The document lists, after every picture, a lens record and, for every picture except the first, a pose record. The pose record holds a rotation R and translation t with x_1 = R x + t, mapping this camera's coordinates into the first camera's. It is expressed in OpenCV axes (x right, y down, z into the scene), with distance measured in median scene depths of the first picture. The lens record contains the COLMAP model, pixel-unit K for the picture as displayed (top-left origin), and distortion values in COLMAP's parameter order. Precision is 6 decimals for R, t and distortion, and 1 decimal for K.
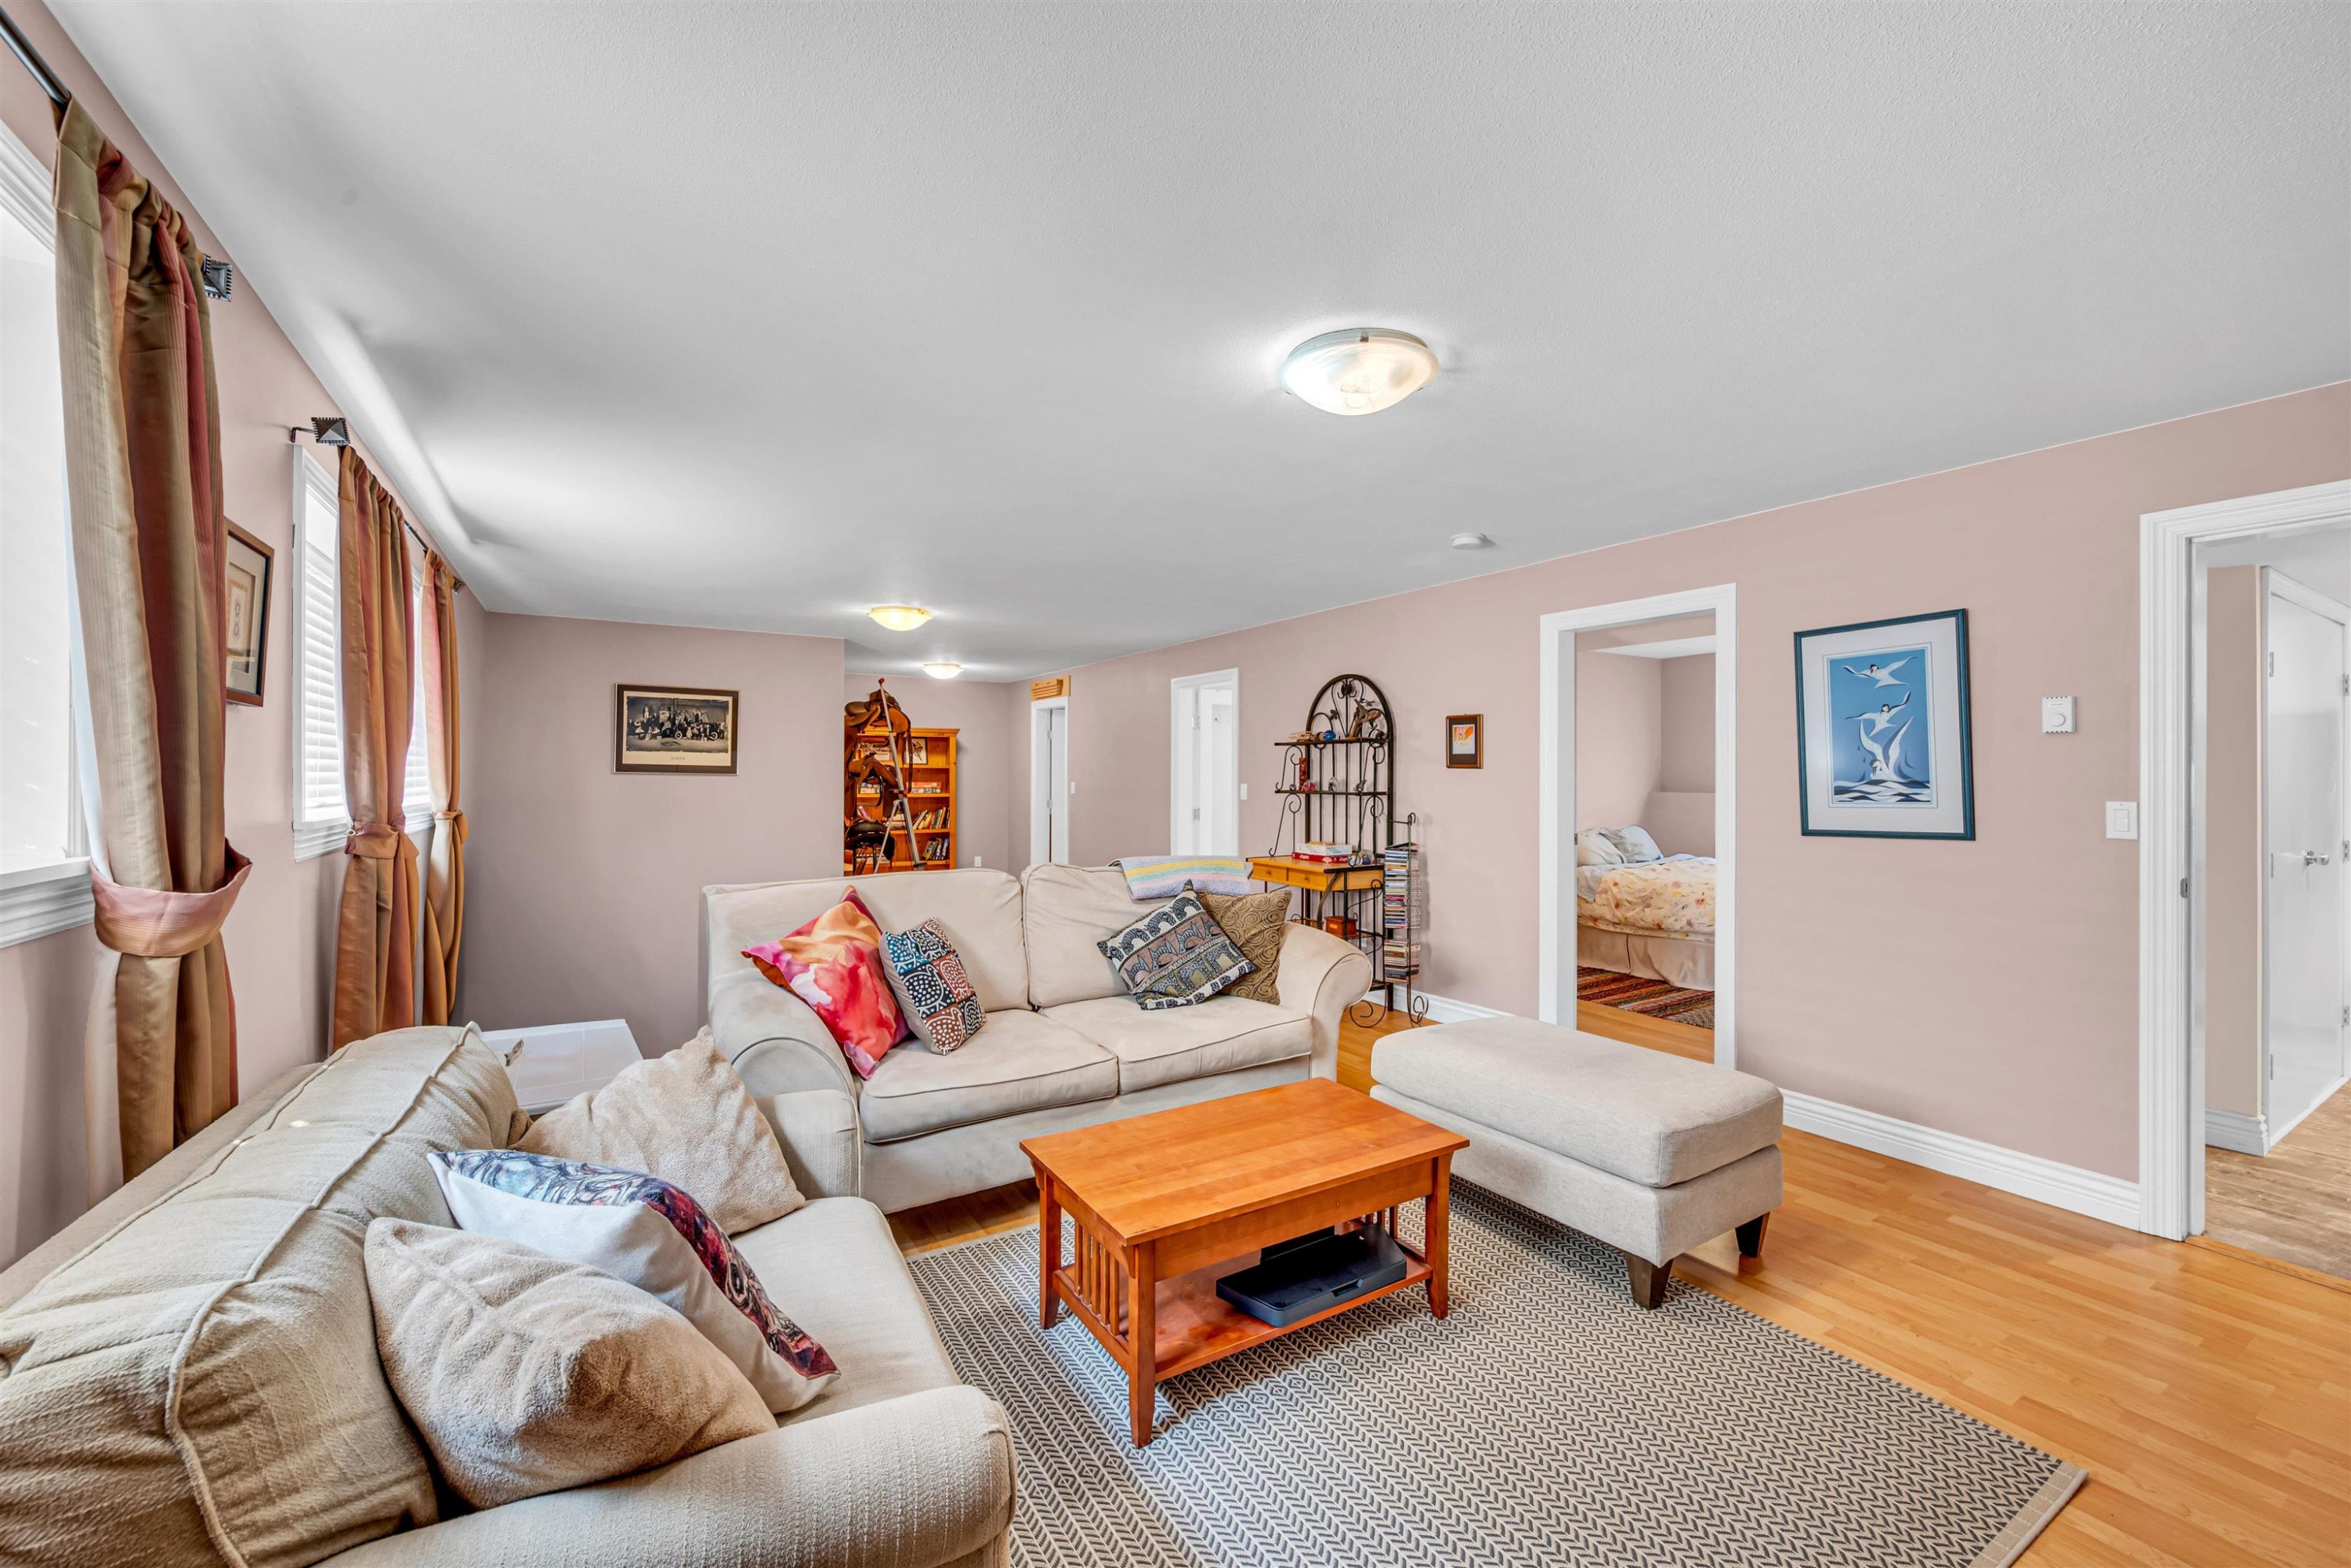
lens RADIAL K [[933.7, 0, 1173.3], [0, 933.7, 783.6], [0, 0, 1]] dist [0.001059, 0.000052]
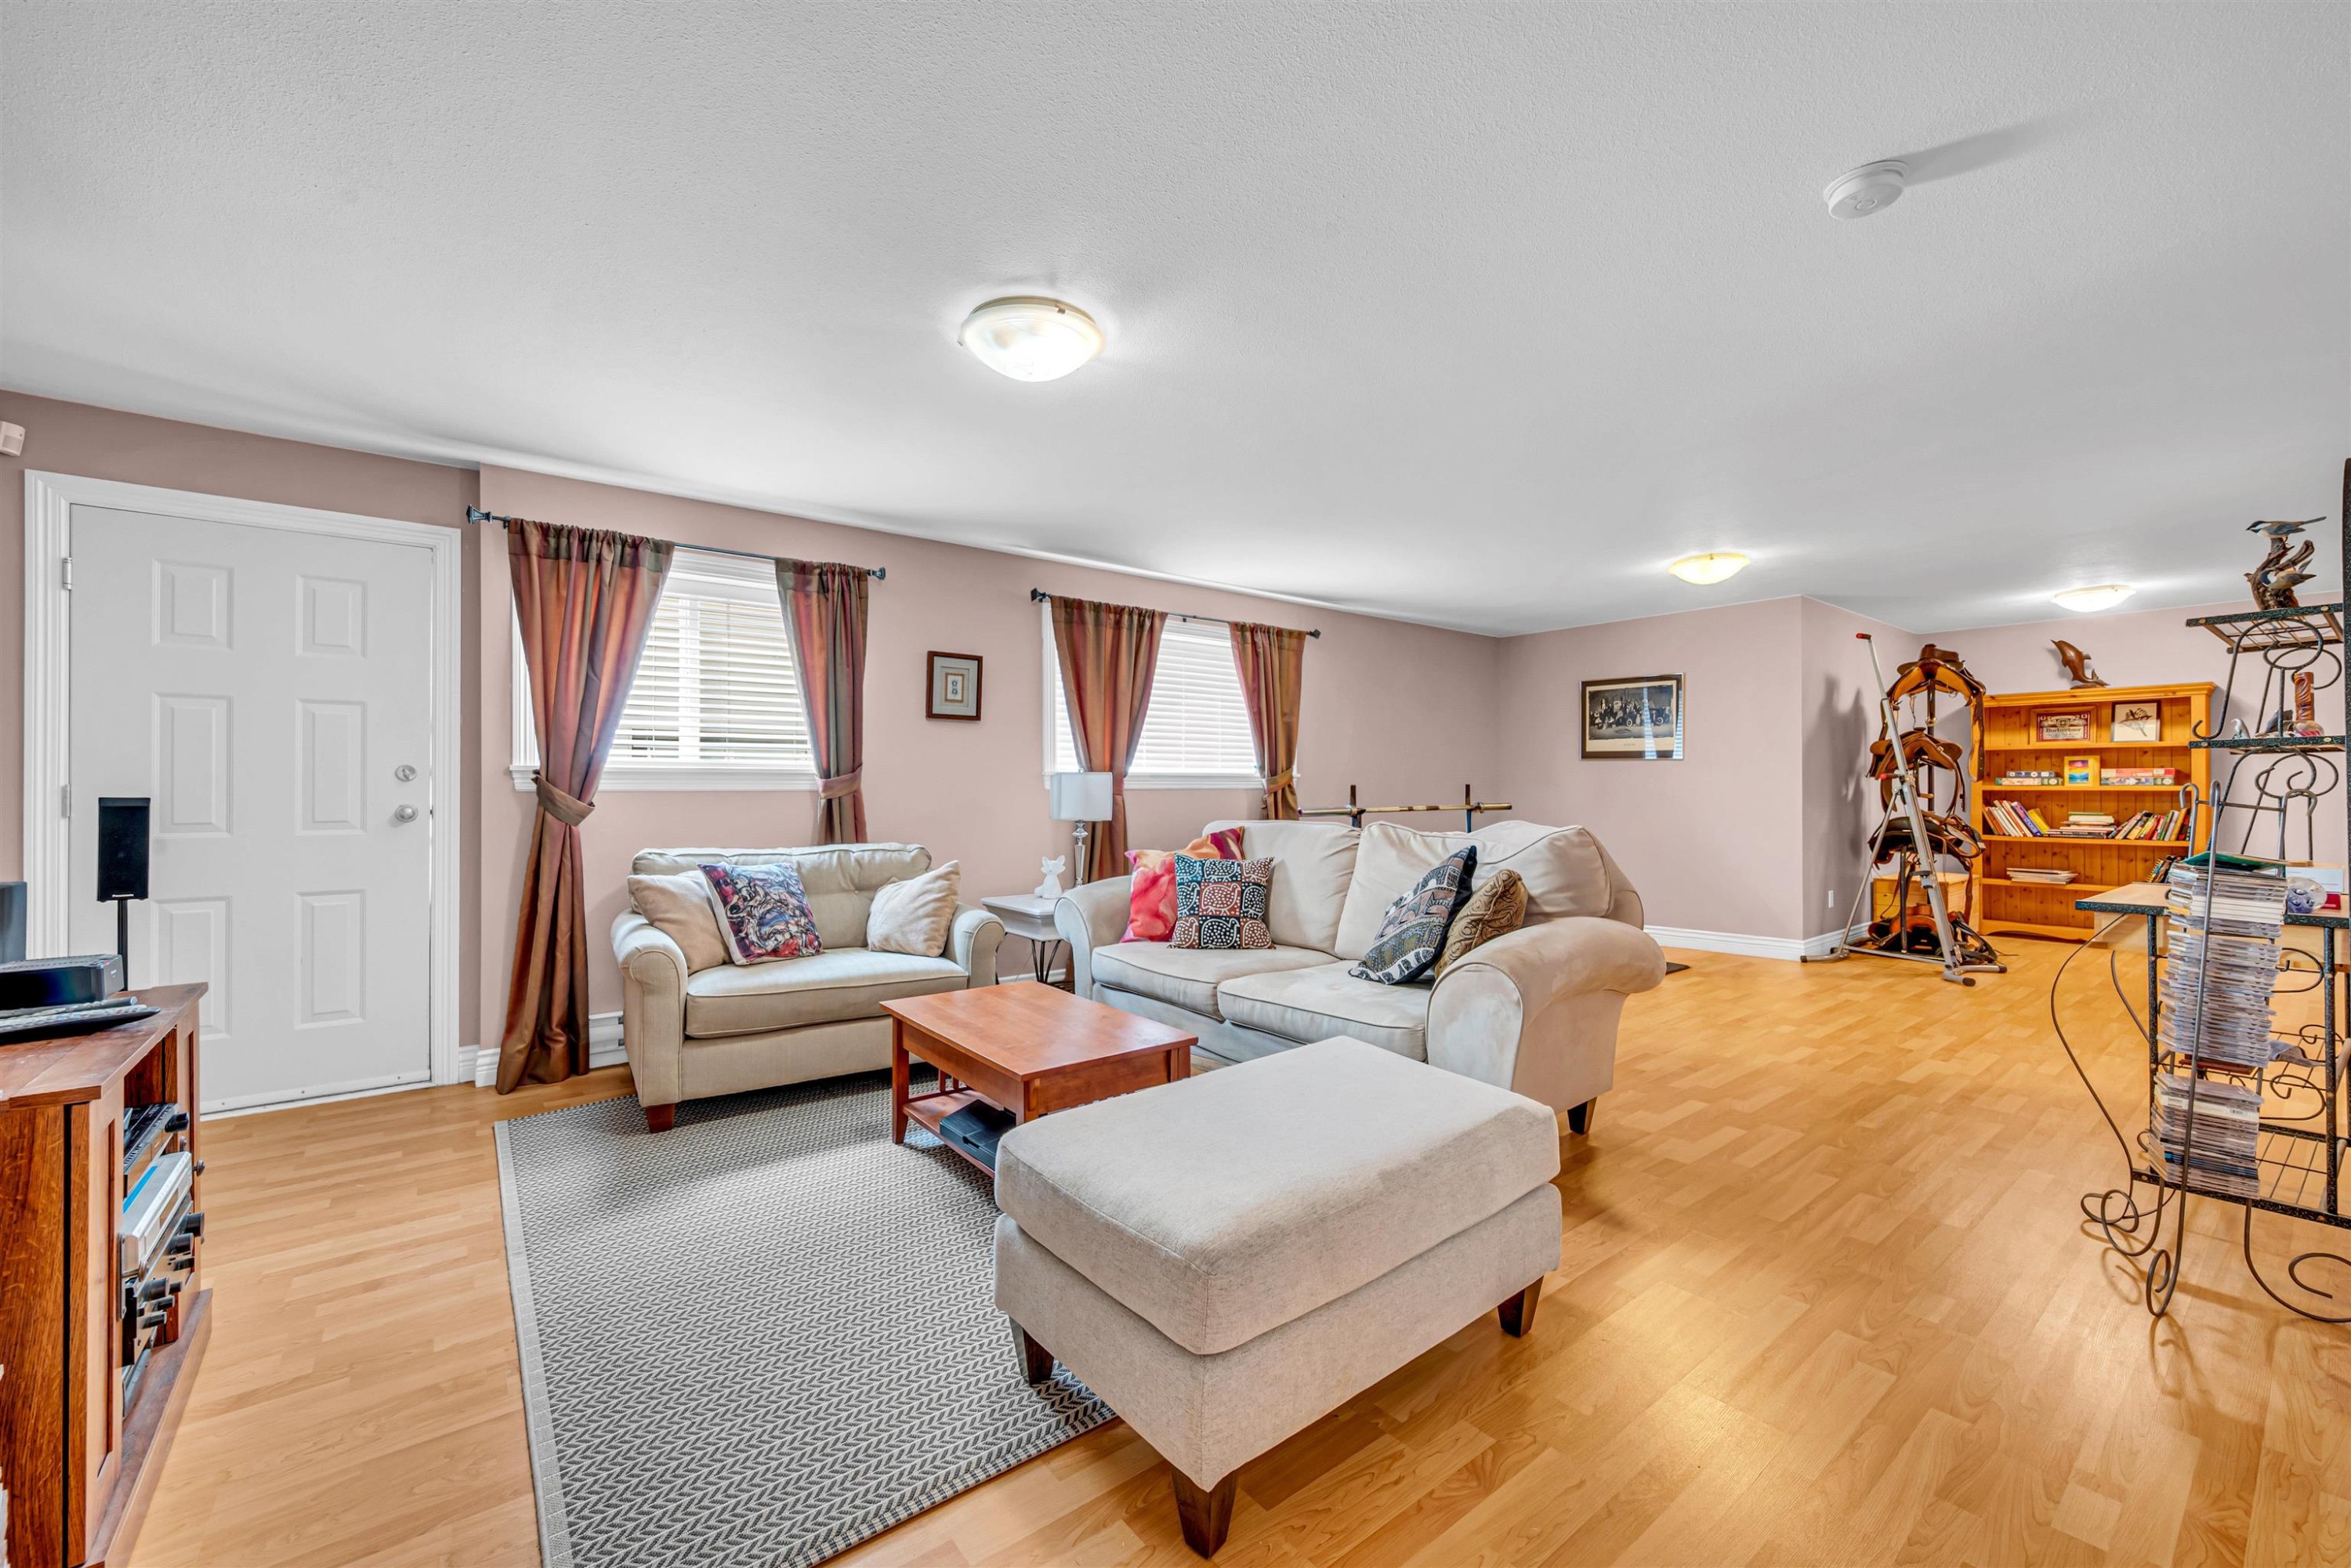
lens RADIAL K [[933.7, 0, 1167.8], [0, 933.7, 789.1], [0, 0, 1]] dist [0.001059, 0.000052]
pose [[0.116021, -0.000202, -0.993247, 0.464971], [-0.007281, 0.999973, -0.001053, 0.028506], [0.993220, 0.007354, 0.116016, 0.365844]]
